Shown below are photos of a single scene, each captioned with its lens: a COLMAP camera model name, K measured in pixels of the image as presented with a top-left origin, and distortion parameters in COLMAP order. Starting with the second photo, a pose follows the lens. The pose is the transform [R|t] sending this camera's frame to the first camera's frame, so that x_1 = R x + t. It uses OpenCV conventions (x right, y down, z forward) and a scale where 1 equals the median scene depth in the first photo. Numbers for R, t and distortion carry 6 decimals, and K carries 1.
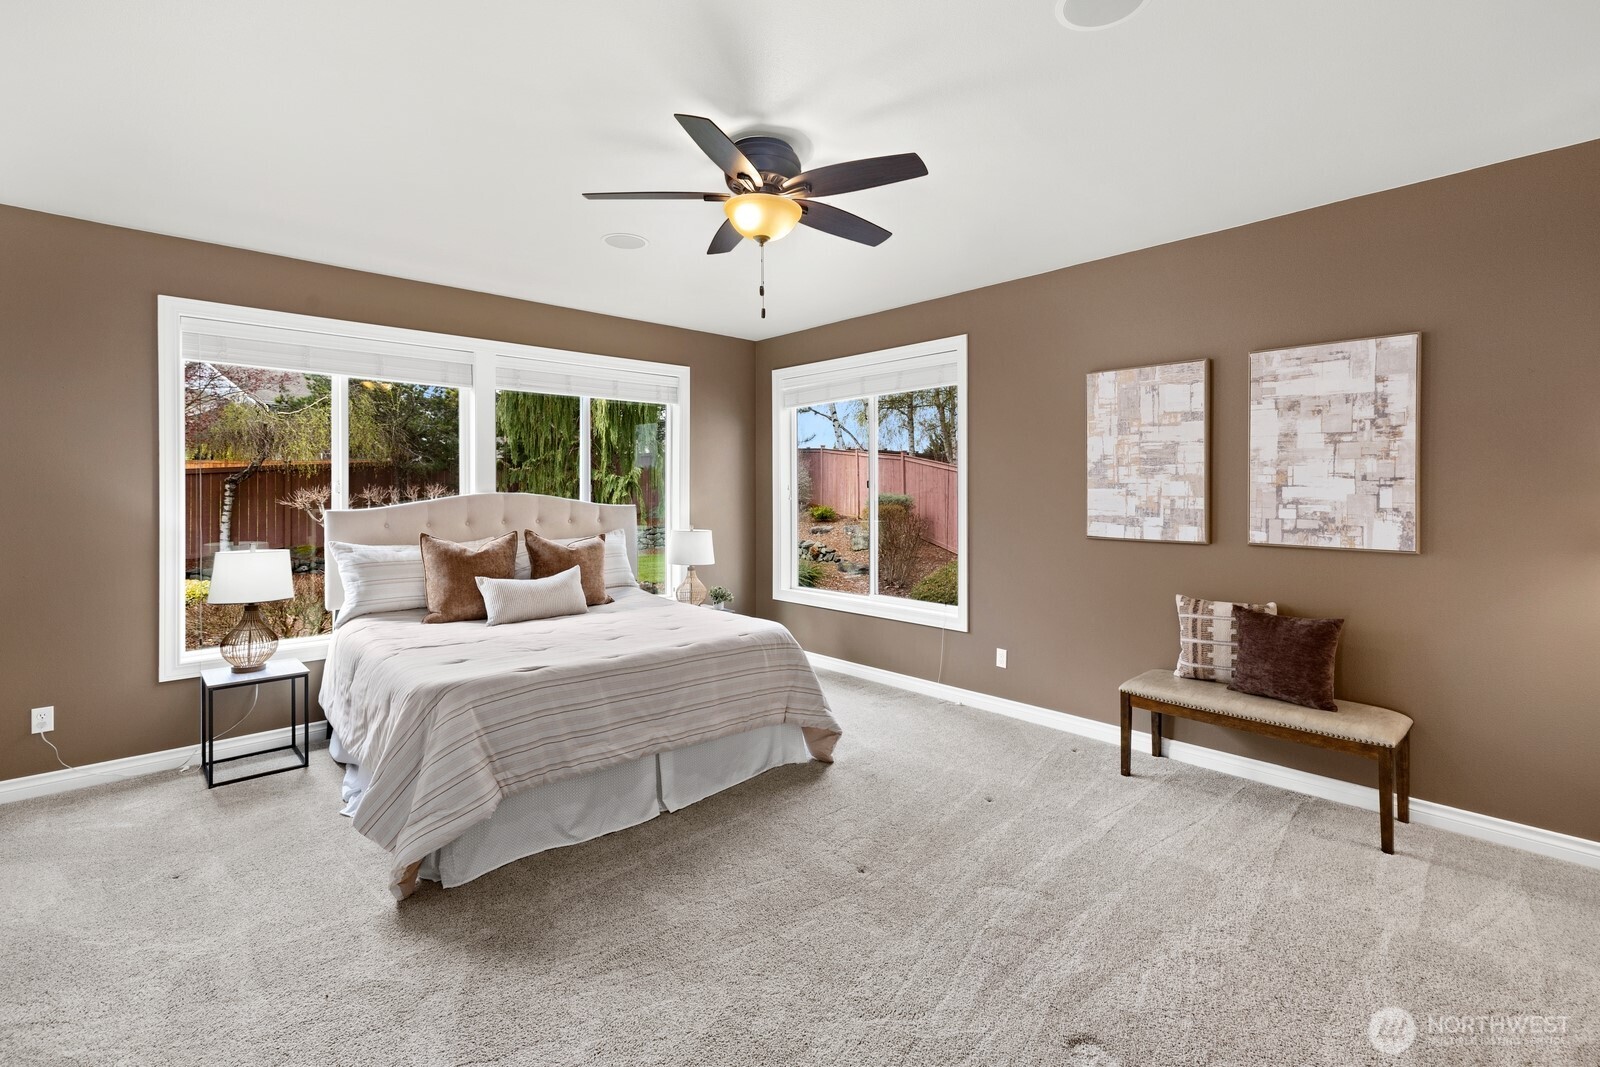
lens RADIAL K [[680.6, 0, 796.6], [0, 680.6, 488.6], [0, 0, 1]] dist [0.000770, 0.000168]
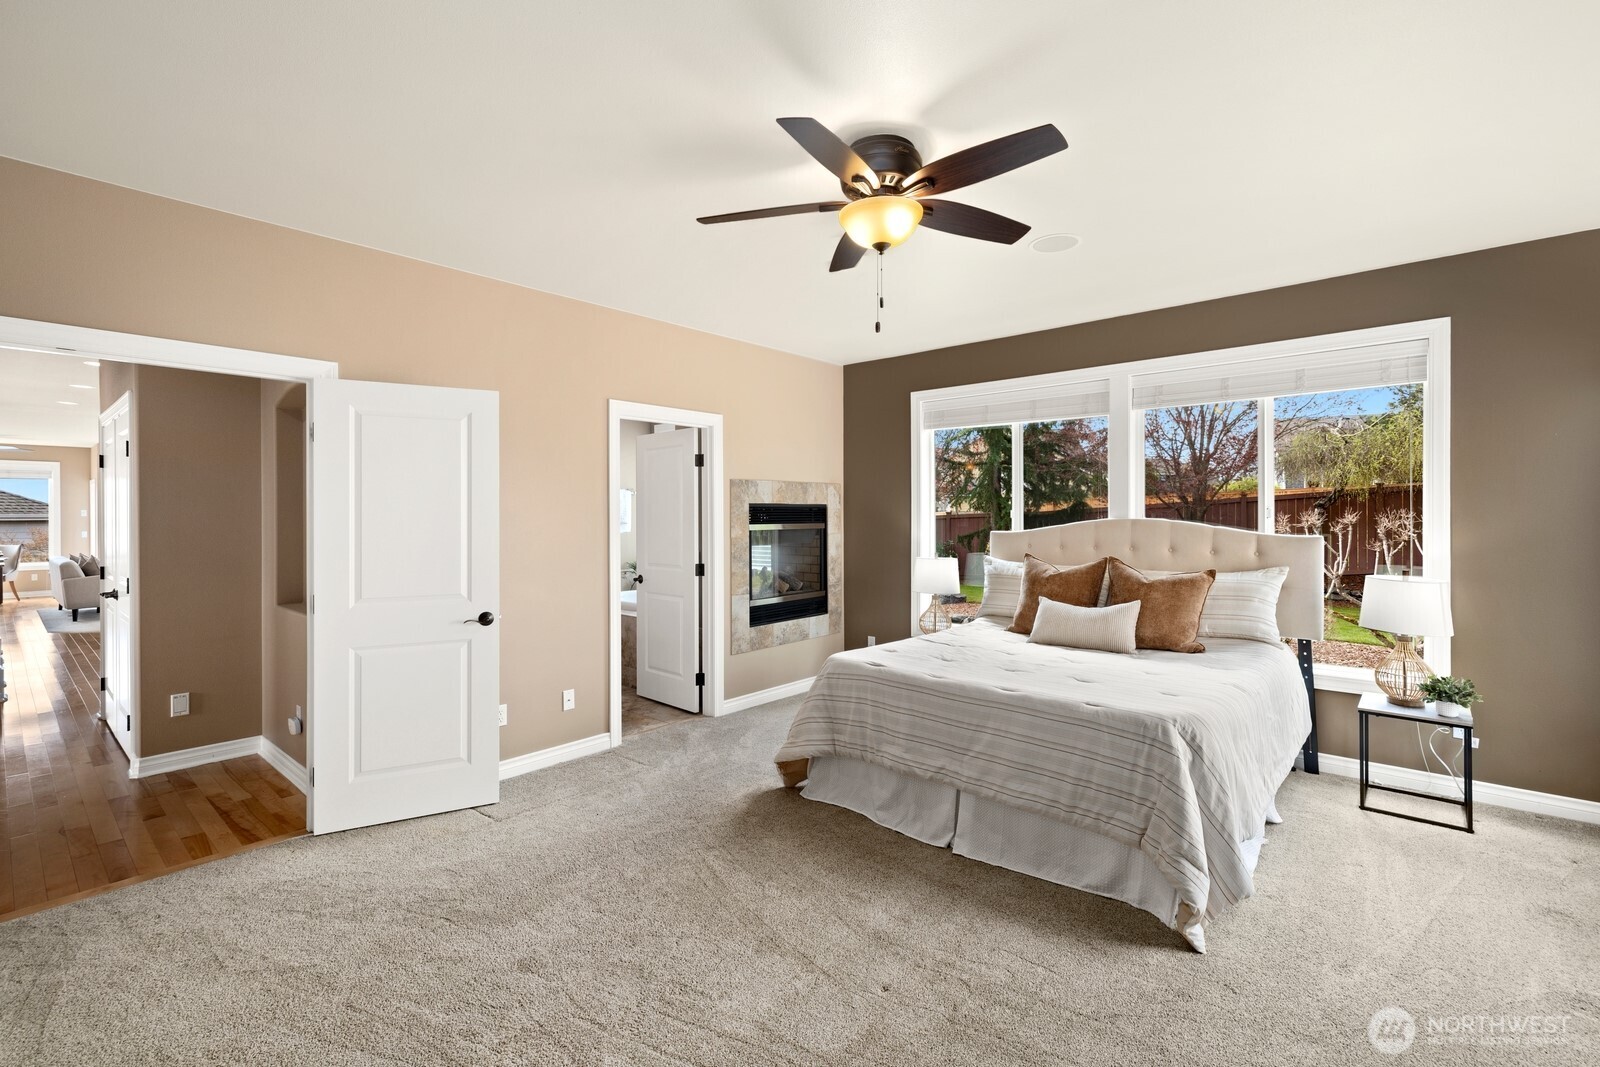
lens RADIAL K [[686.1, 0, 796.1], [0, 686.1, 508.4], [0, 0, 1]] dist [0.000103, 0.000537]
pose [[0.136438, -0.009285, -0.990605, 0.649366], [0.003862, 0.999953, -0.008841, -0.002700], [0.990641, -0.002619, 0.136468, 0.559535]]
